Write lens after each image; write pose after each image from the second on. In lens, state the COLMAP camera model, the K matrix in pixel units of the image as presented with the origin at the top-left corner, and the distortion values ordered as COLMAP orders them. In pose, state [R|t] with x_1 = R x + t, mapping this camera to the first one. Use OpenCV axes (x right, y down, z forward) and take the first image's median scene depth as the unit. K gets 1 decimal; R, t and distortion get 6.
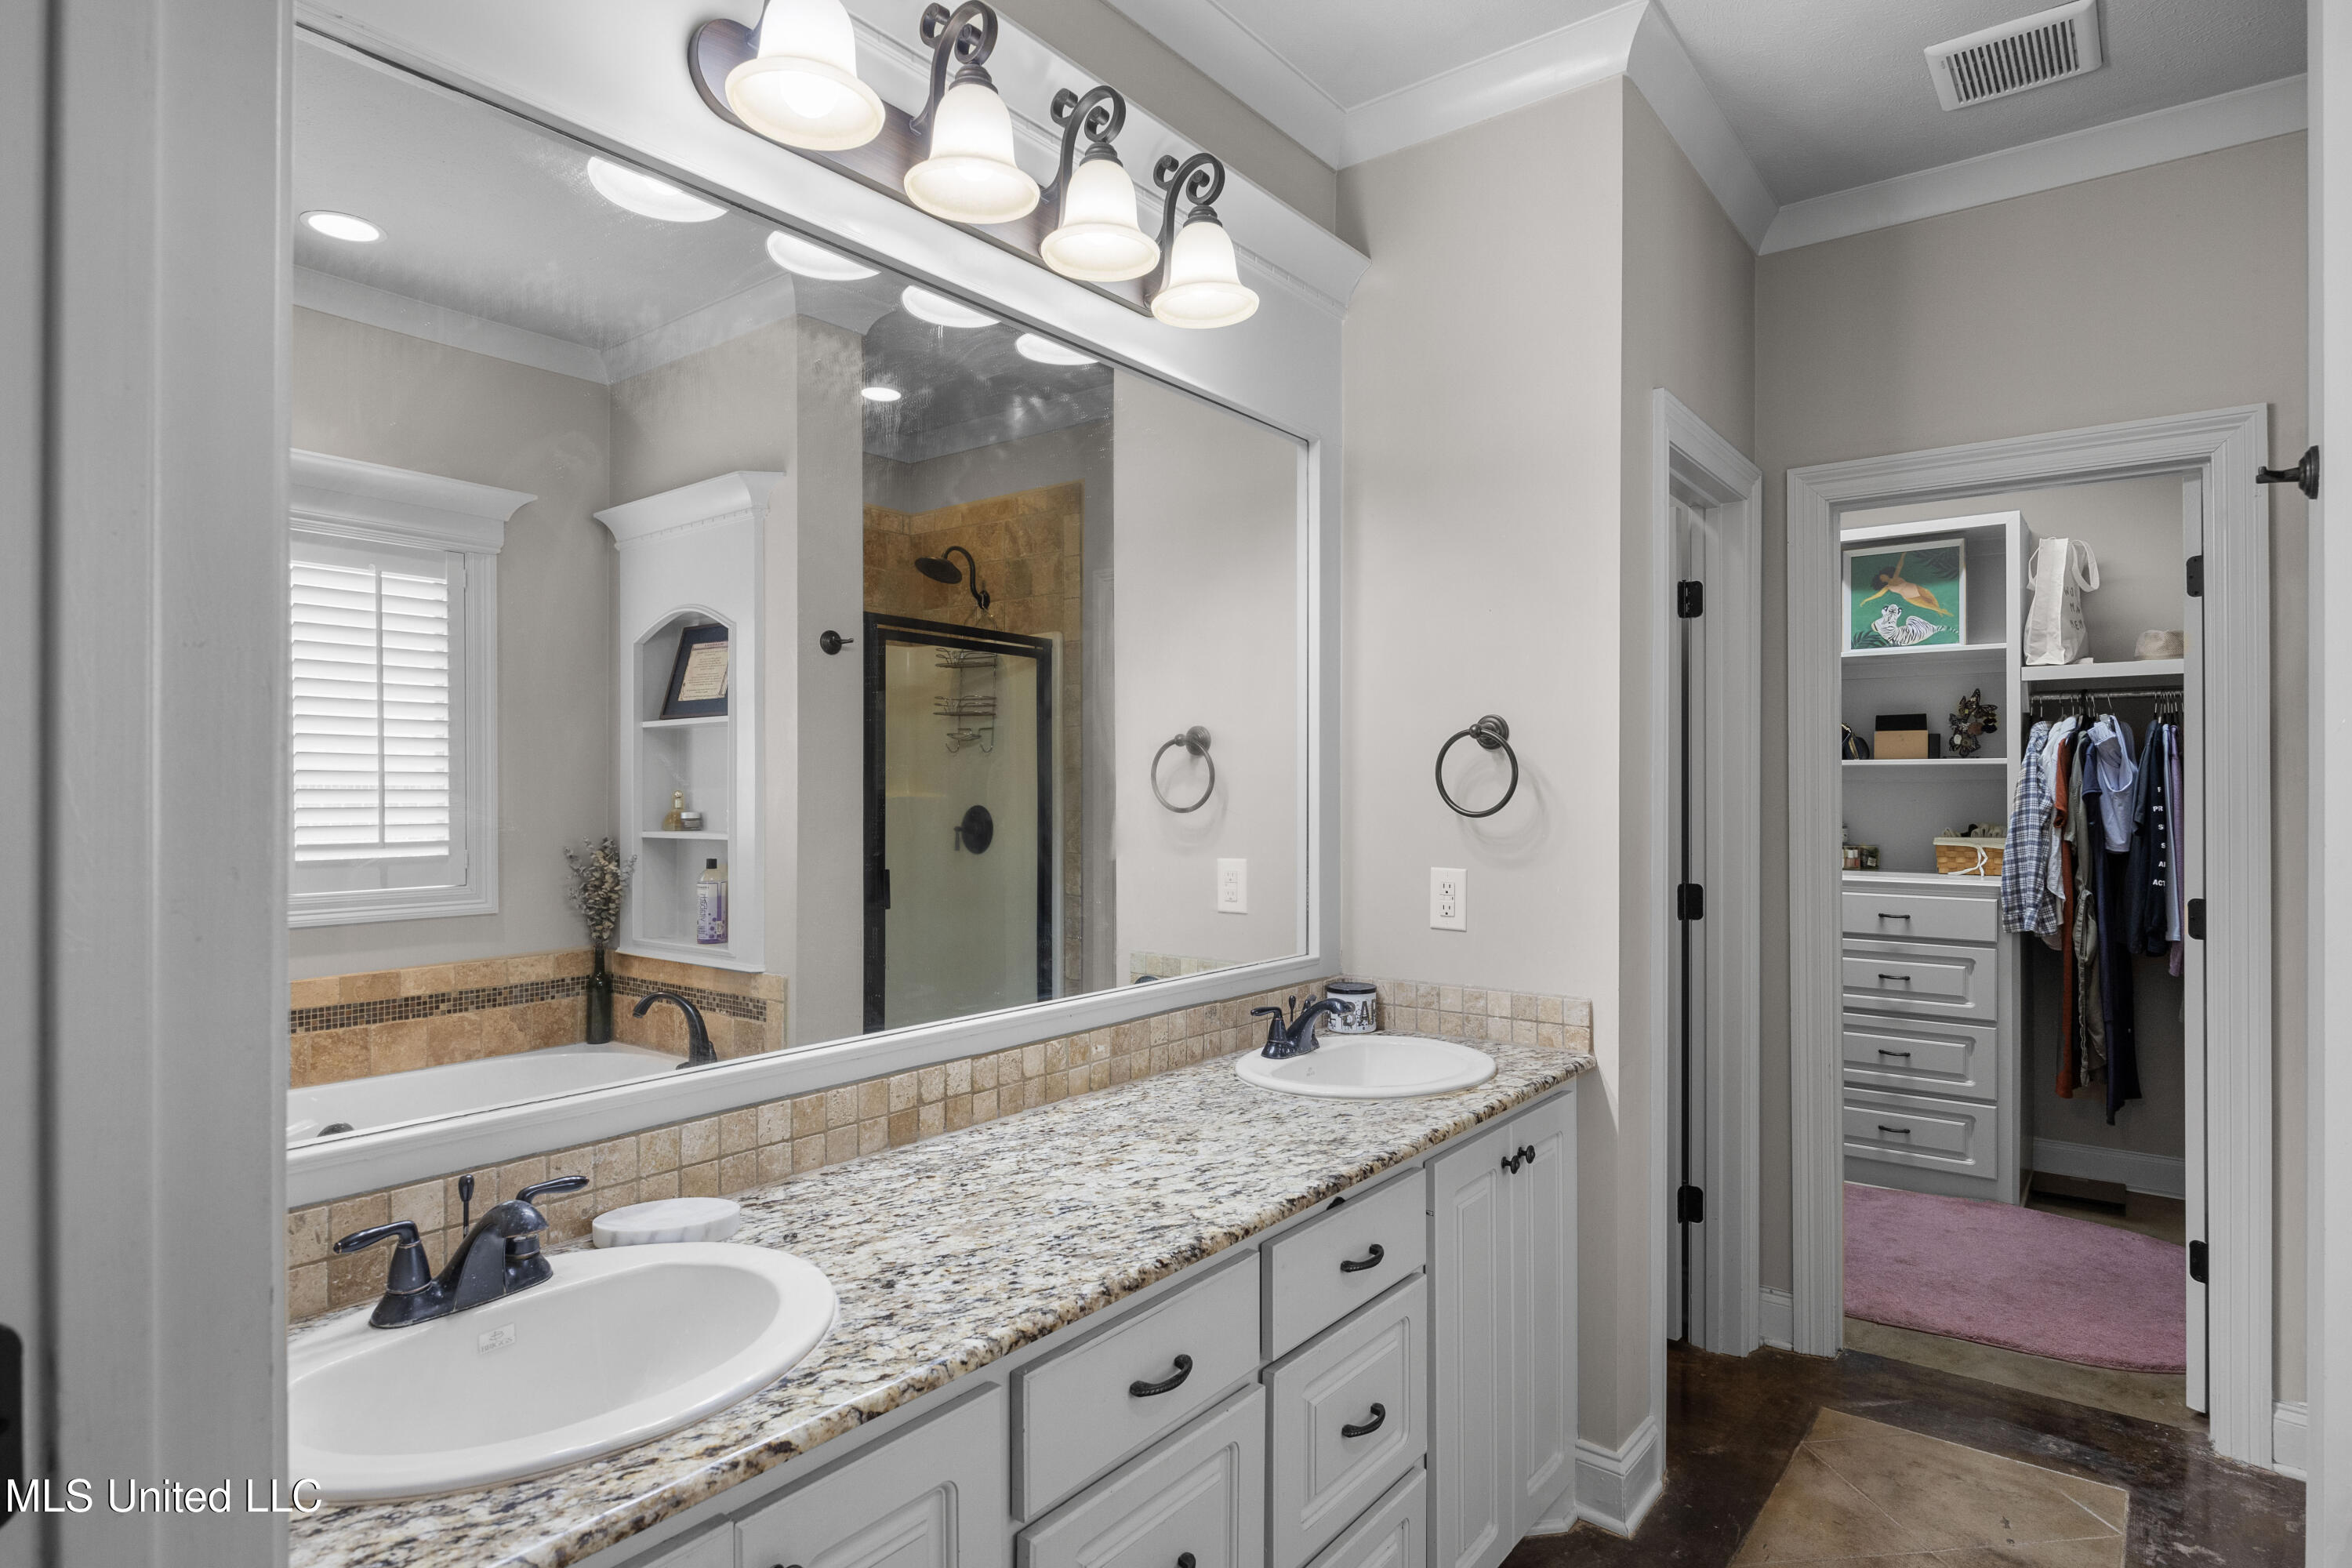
lens RADIAL K [[1281.4, 0, 1176.6], [0, 1281.4, 789.2], [0, 0, 1]] dist [0.000672, 0.000220]
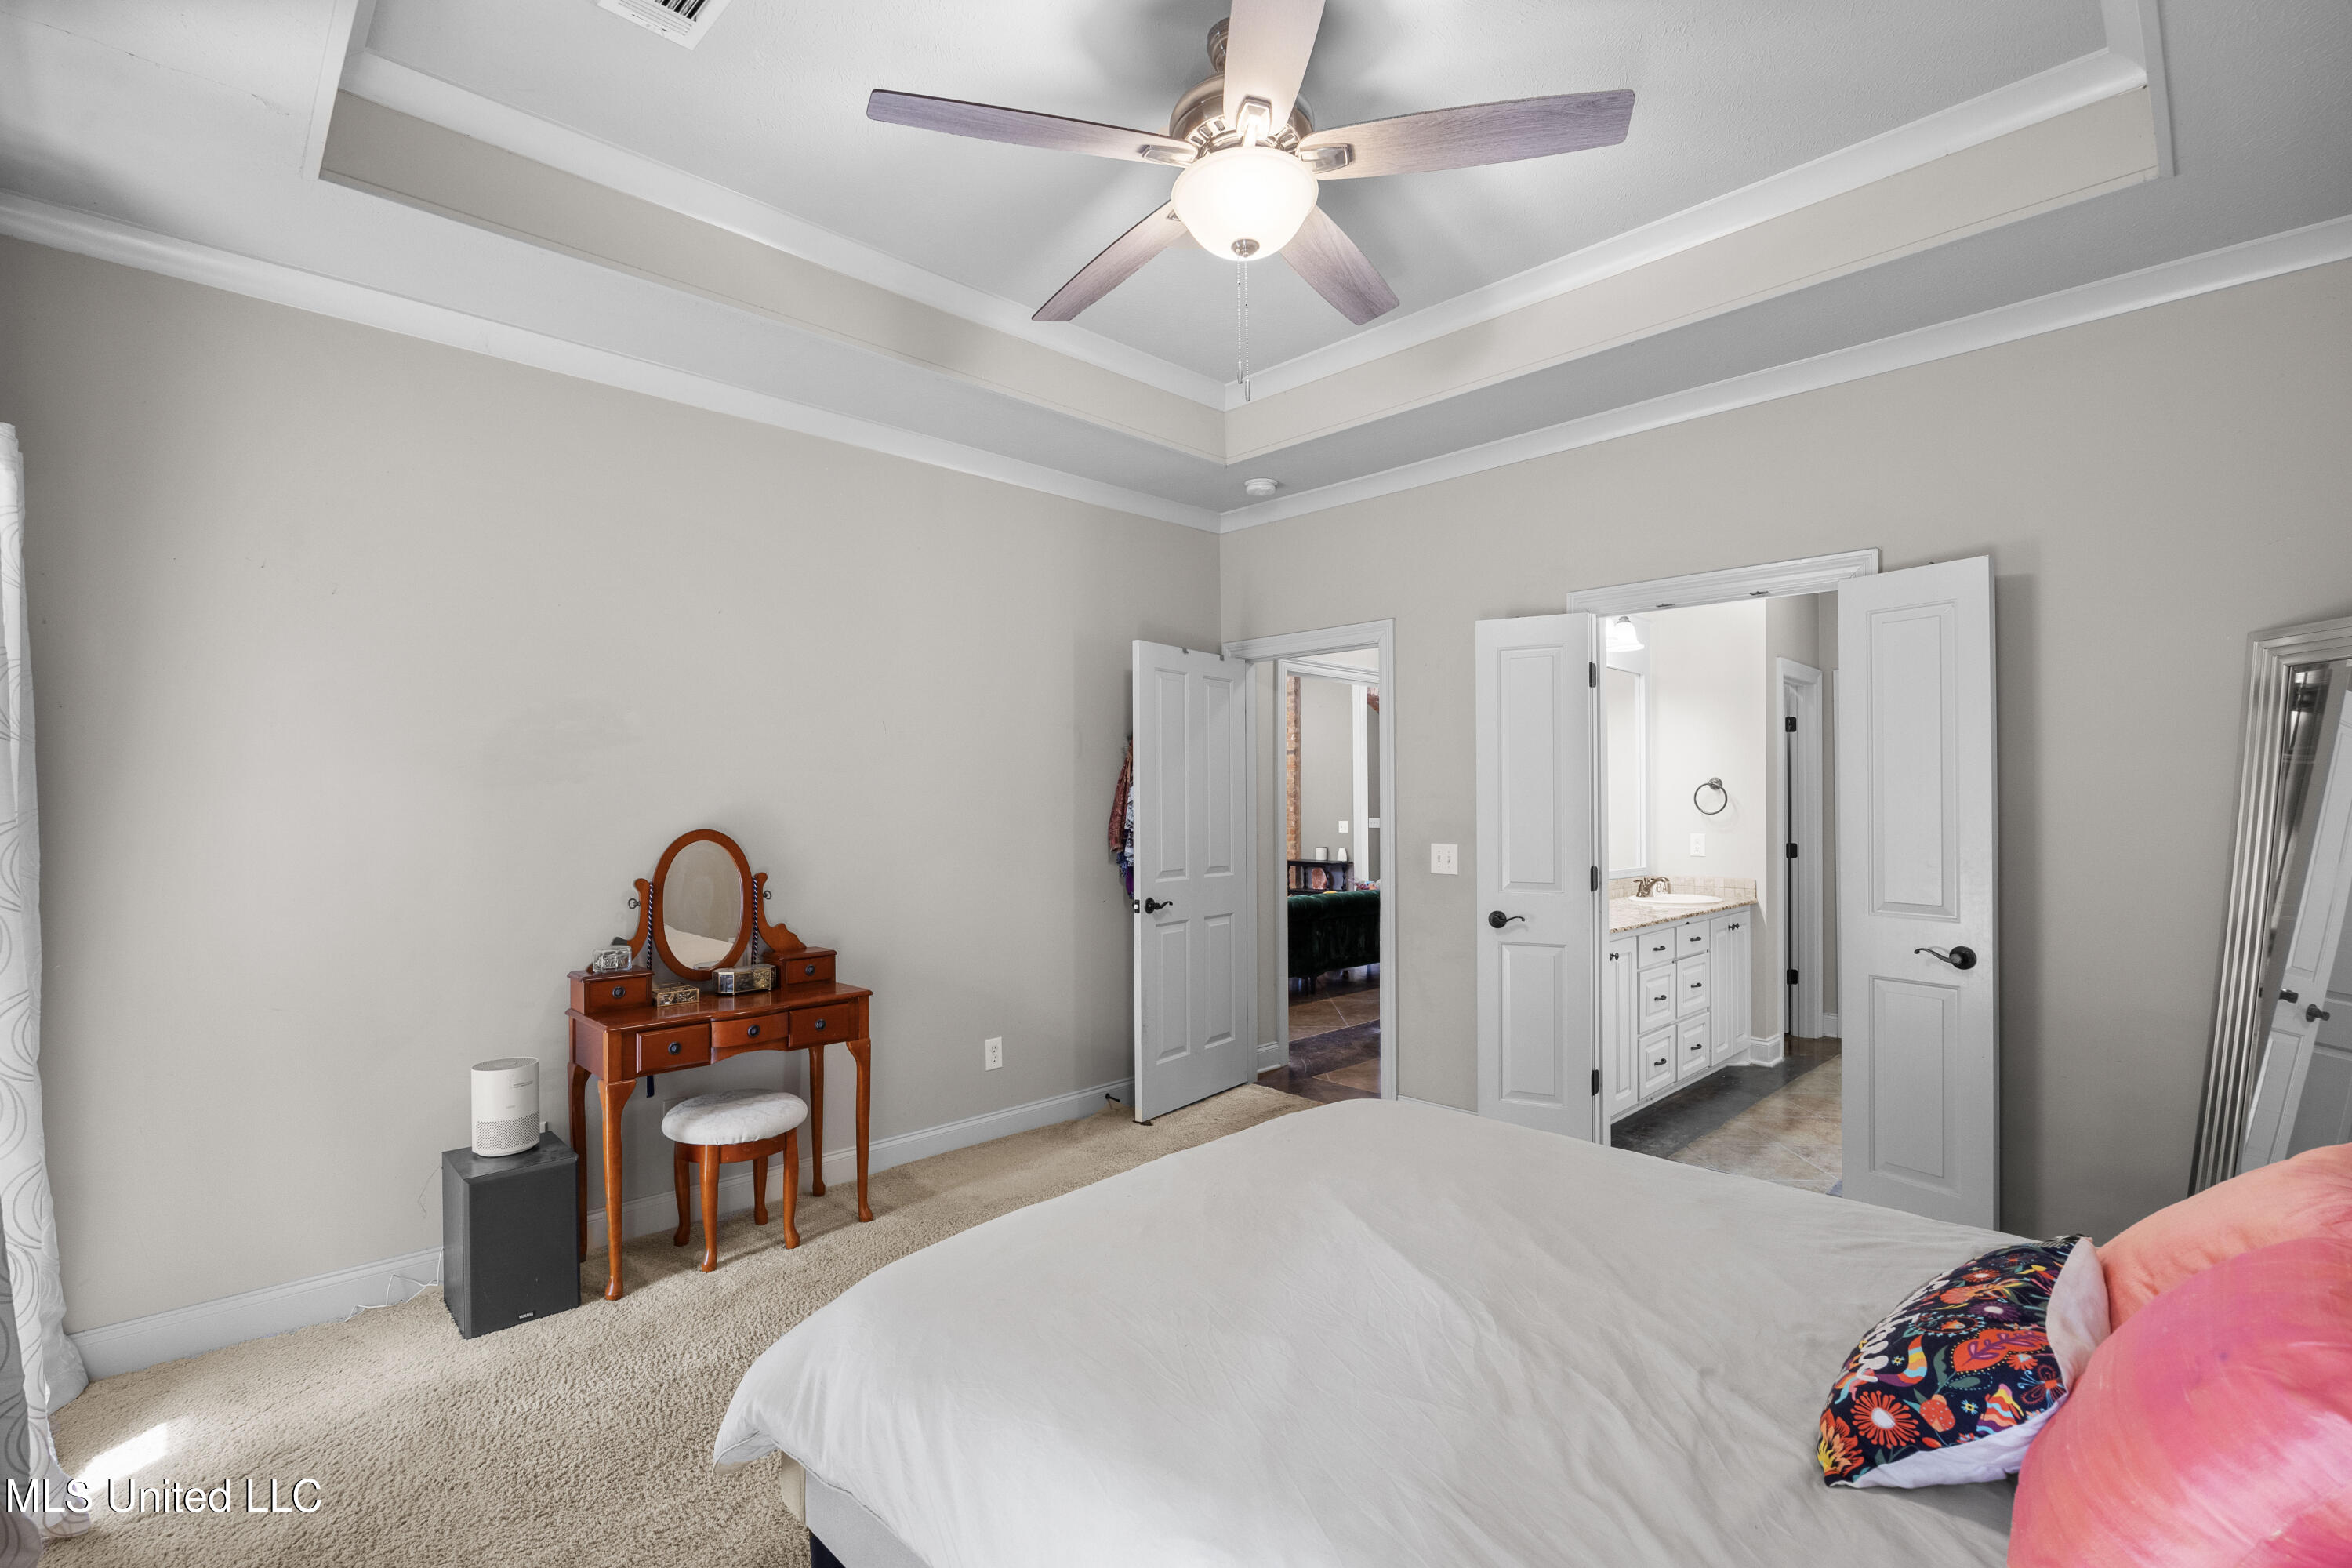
lens RADIAL K [[1082.0, 0, 1177.7], [0, 1082.0, 791.8], [0, 0, 1]] dist [-0.001241, -0.000104]
pose [[0.992020, 0.000782, -0.126080, -0.618246], [-0.002491, 0.999907, -0.013392, 0.007428], [0.126058, 0.013599, 0.991930, -1.474886]]
